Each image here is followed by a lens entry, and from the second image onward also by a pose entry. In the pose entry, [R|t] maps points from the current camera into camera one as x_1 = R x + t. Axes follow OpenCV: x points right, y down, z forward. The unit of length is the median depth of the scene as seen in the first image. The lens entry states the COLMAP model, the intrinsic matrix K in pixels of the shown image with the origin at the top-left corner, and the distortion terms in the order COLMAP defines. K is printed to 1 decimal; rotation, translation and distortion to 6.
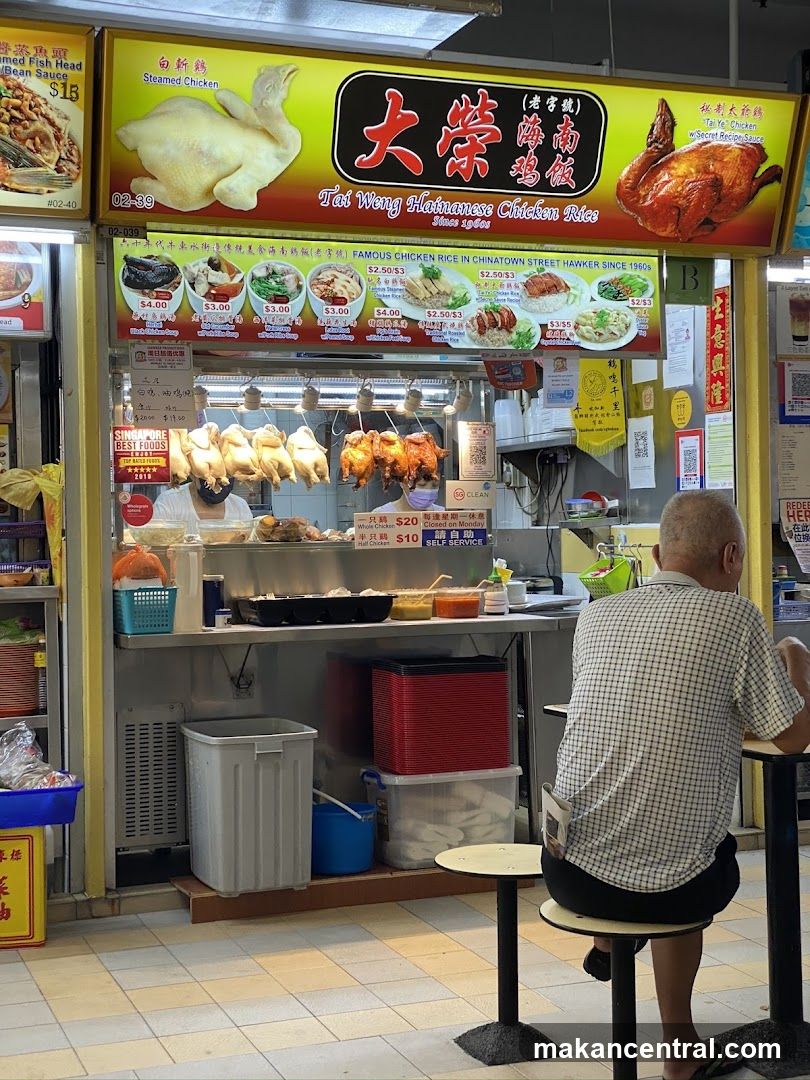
lens RADIAL K [[1638.6, 0, 405.0], [0, 1638.6, 540.0], [0, 0, 1]] dist [0.082627, 0.195365]
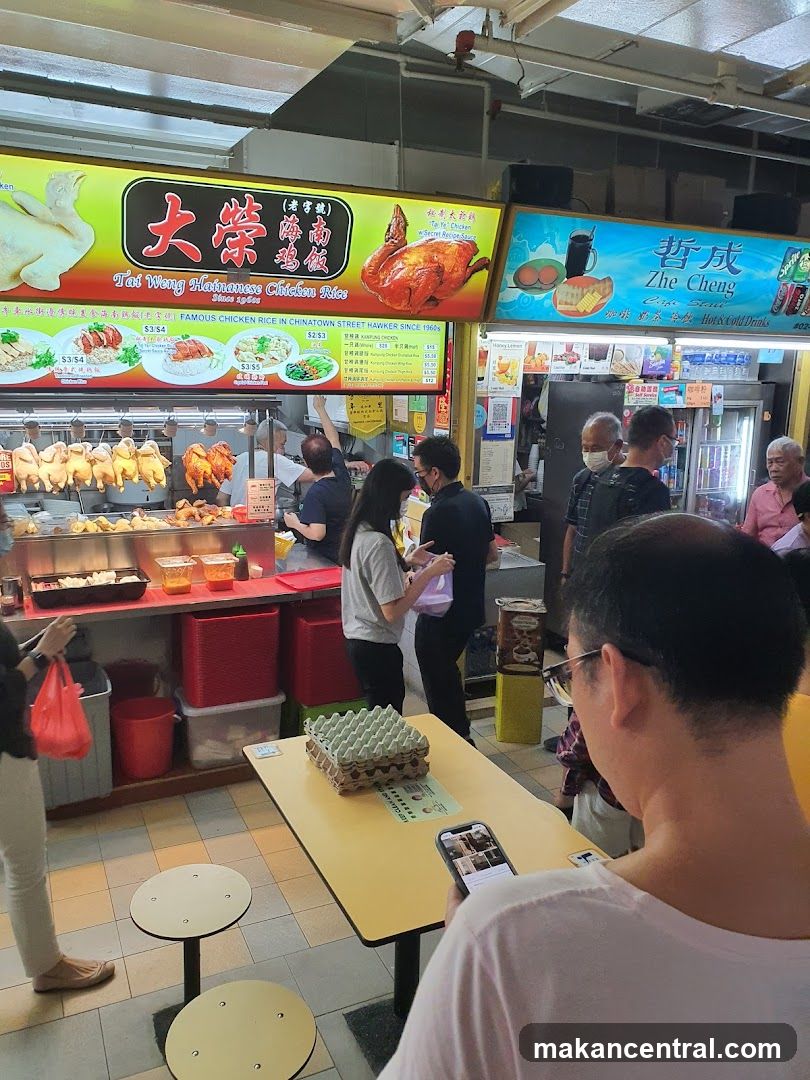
lens RADIAL K [[867.3, 0, 394.6], [0, 867.3, 542.2], [0, 0, 1]] dist [0.045145, -0.114534]
pose [[0.997514, 0.023273, 0.066508, 0.116571], [-0.035728, 0.980603, 0.192721, -0.141744], [-0.060732, -0.194619, 0.978997, 0.287593]]
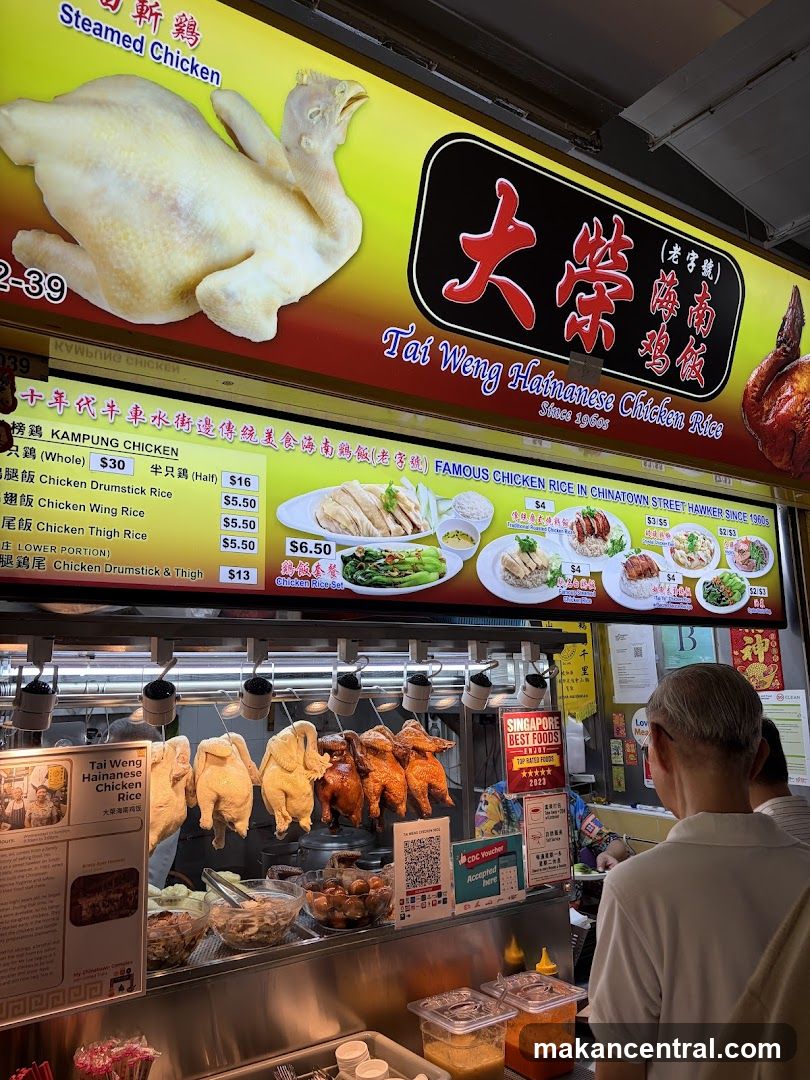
lens RADIAL K [[818.9, 0, 405.0], [0, 818.9, 540.0], [0, 0, 1]] dist [0.051432, -0.051446]
pose [[0.973824, 0.033016, 0.224891, -0.101358], [0.010985, 0.981403, -0.191647, -0.084008], [-0.227036, 0.189100, 0.955351, 0.713636]]
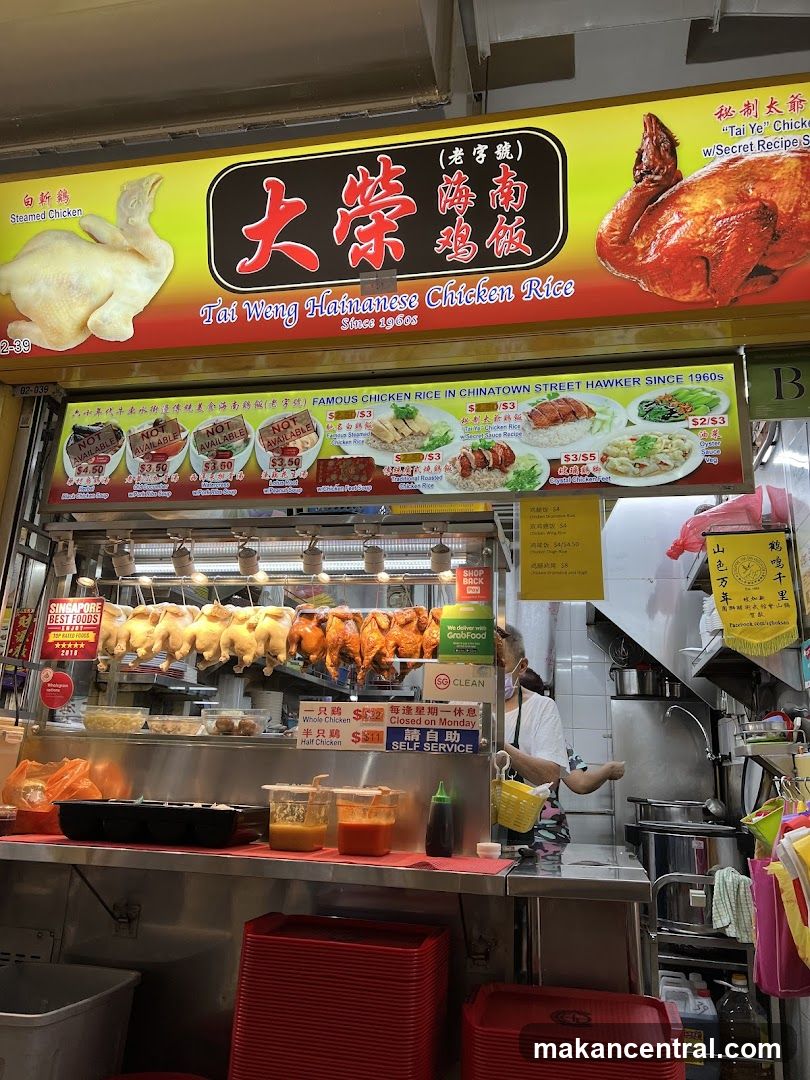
lens RADIAL K [[818.9, 0, 405.0], [0, 818.9, 540.0], [0, 0, 1]] dist [0.051432, -0.051446]
pose [[0.830259, -0.104427, -0.547509, 0.249692], [-0.063136, 0.958350, -0.278529, 0.016984], [0.553791, 0.265818, 0.789085, 0.720313]]
